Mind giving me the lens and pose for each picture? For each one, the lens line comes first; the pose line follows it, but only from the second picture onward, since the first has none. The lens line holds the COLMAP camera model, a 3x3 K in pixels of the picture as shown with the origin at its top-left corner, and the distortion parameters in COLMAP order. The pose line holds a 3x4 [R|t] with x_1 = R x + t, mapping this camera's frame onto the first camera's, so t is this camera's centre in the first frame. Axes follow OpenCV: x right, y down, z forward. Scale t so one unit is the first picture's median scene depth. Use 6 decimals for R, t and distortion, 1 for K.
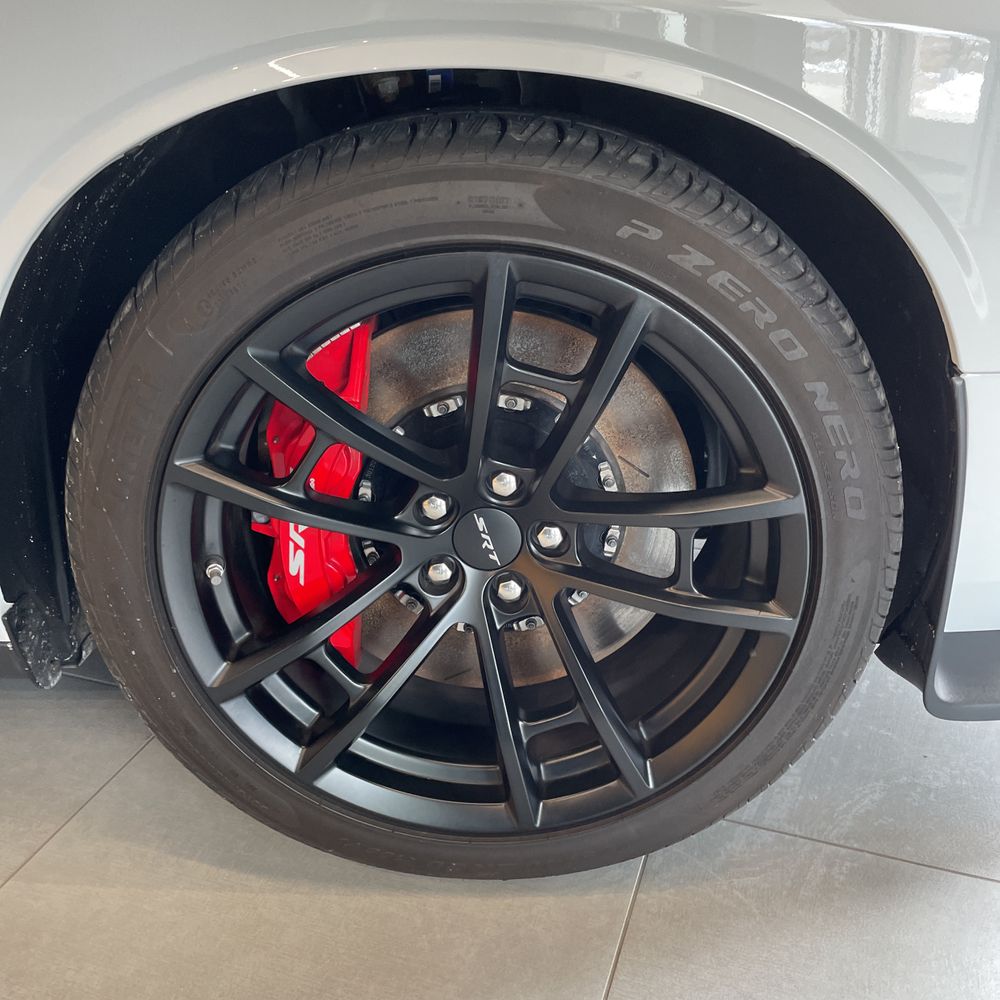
lens RADIAL K [[1018.1, 0, 517.3], [0, 1018.1, 499.7], [0, 0, 1]] dist [0.081557, -0.112913]
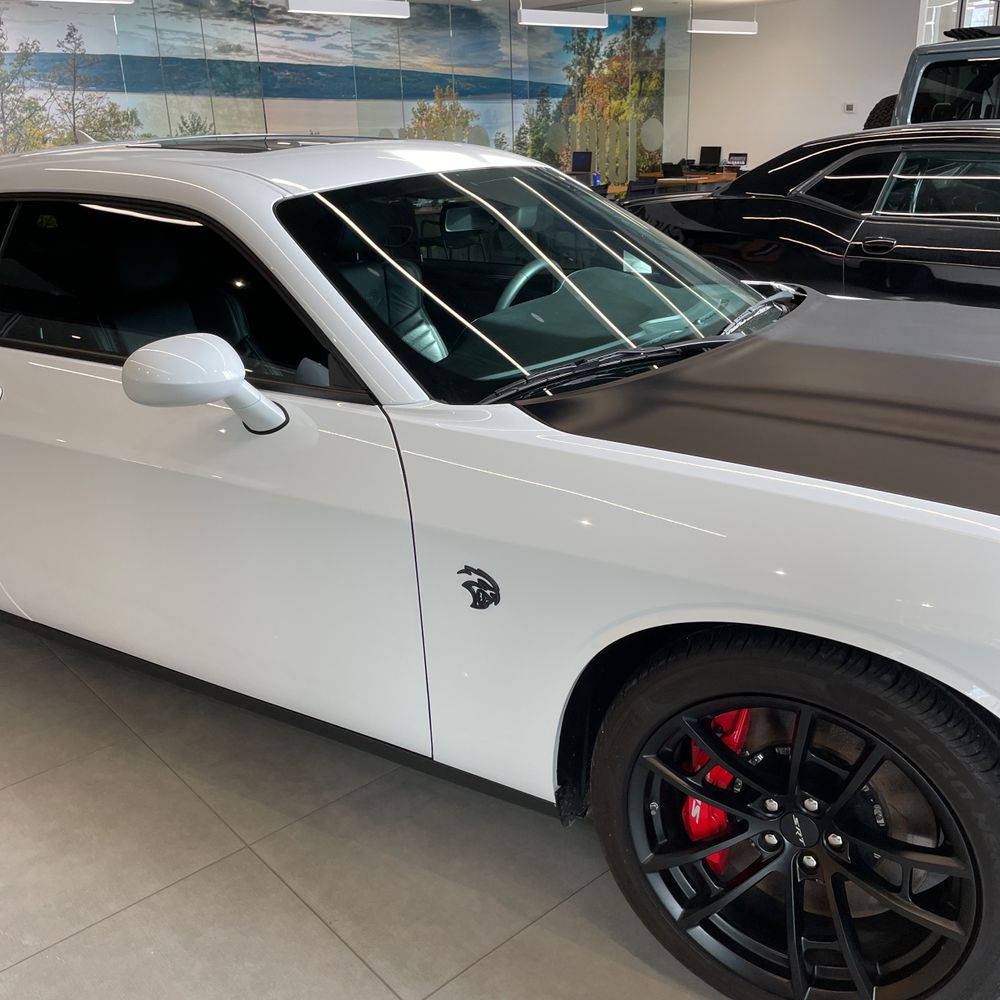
lens RADIAL K [[1018.1, 0, 517.3], [0, 1018.1, 499.7], [0, 0, 1]] dist [0.081557, -0.112913]
pose [[0.866127, 0.145814, -0.478081, 0.326564], [-0.179409, 0.983455, -0.025080, -0.403969], [0.466515, 0.107494, 0.877957, -0.896332]]
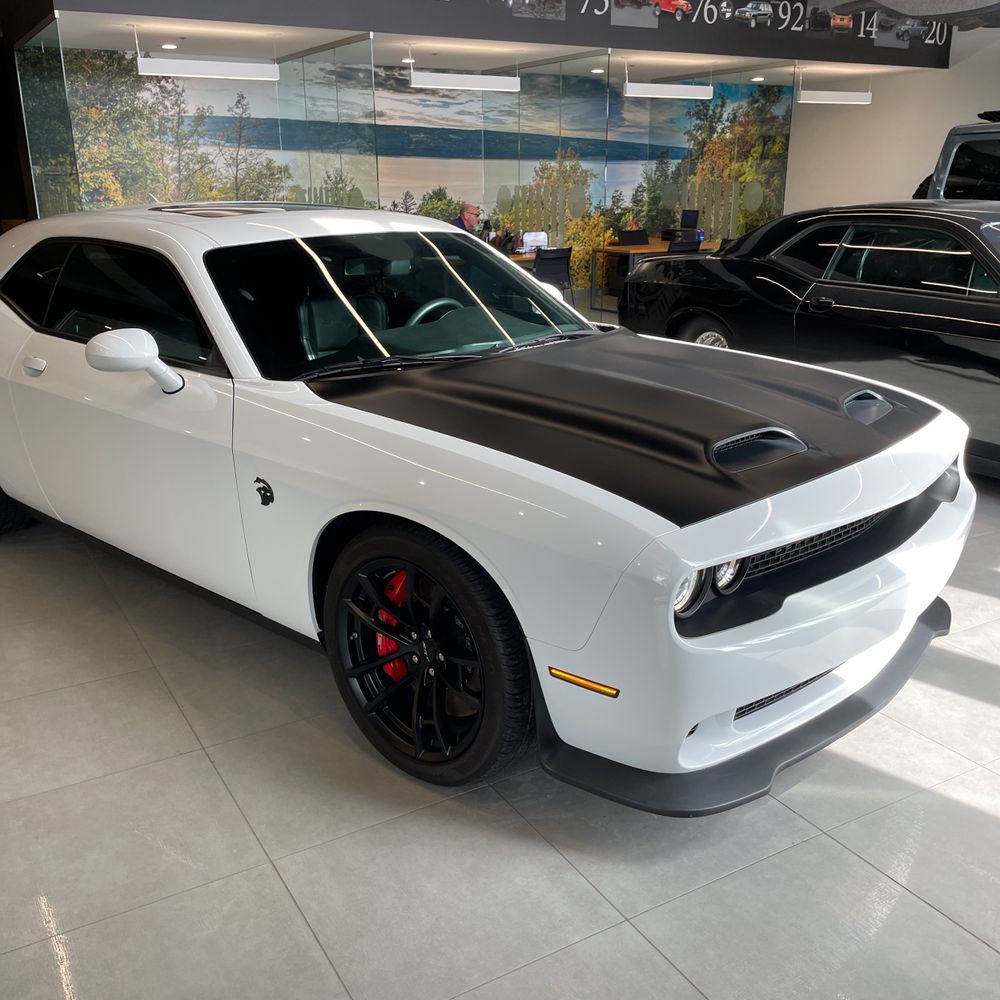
lens RADIAL K [[1022.5, 0, 513.7], [0, 1022.5, 506.2], [0, 0, 1]] dist [0.094642, -0.134174]
pose [[0.756007, 0.194286, -0.625065, 1.923895], [-0.267033, 0.963400, -0.023523, -0.360752], [0.597617, 0.184697, 0.780218, -1.211438]]
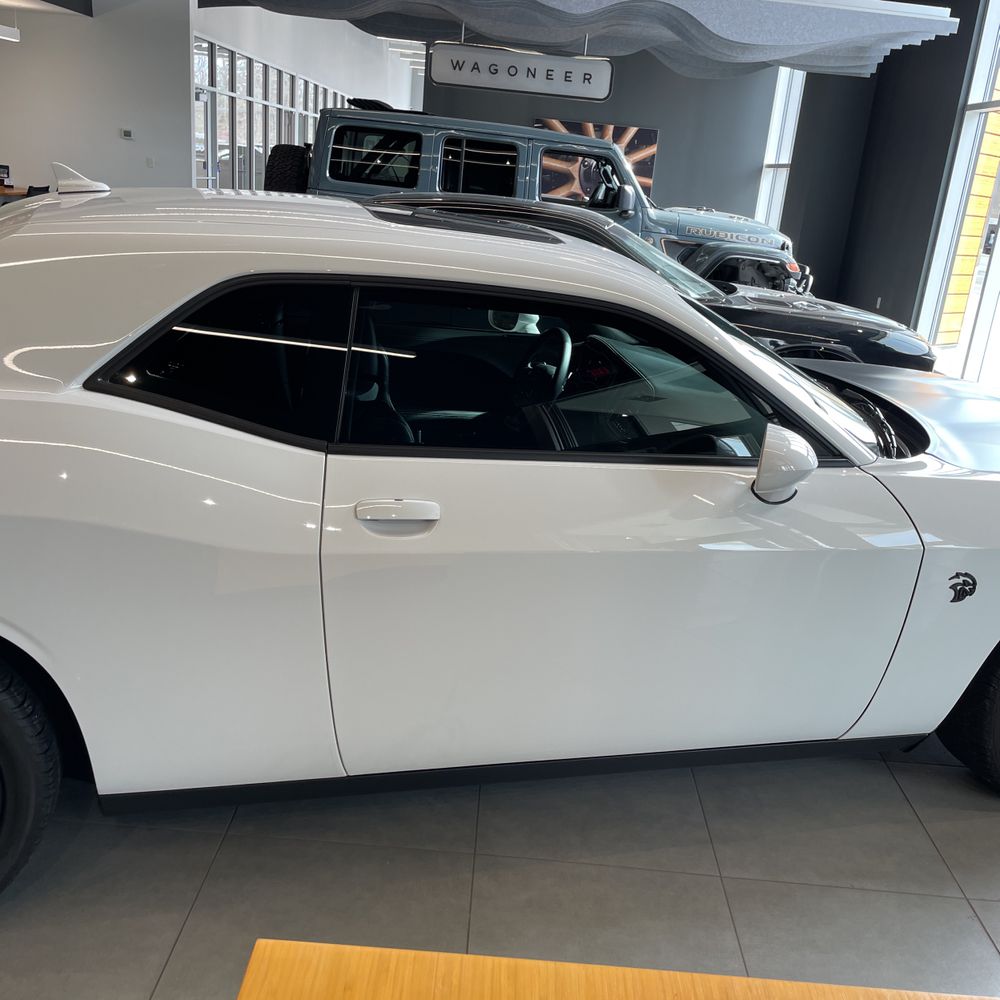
lens RADIAL K [[1022.5, 0, 513.7], [0, 1022.5, 506.2], [0, 0, 1]] dist [0.094642, -0.134174]
pose [[0.947999, -0.011119, 0.318079, -2.639059], [0.042202, 0.994957, -0.090997, -0.286640], [-0.315463, 0.099688, 0.943687, -1.457740]]
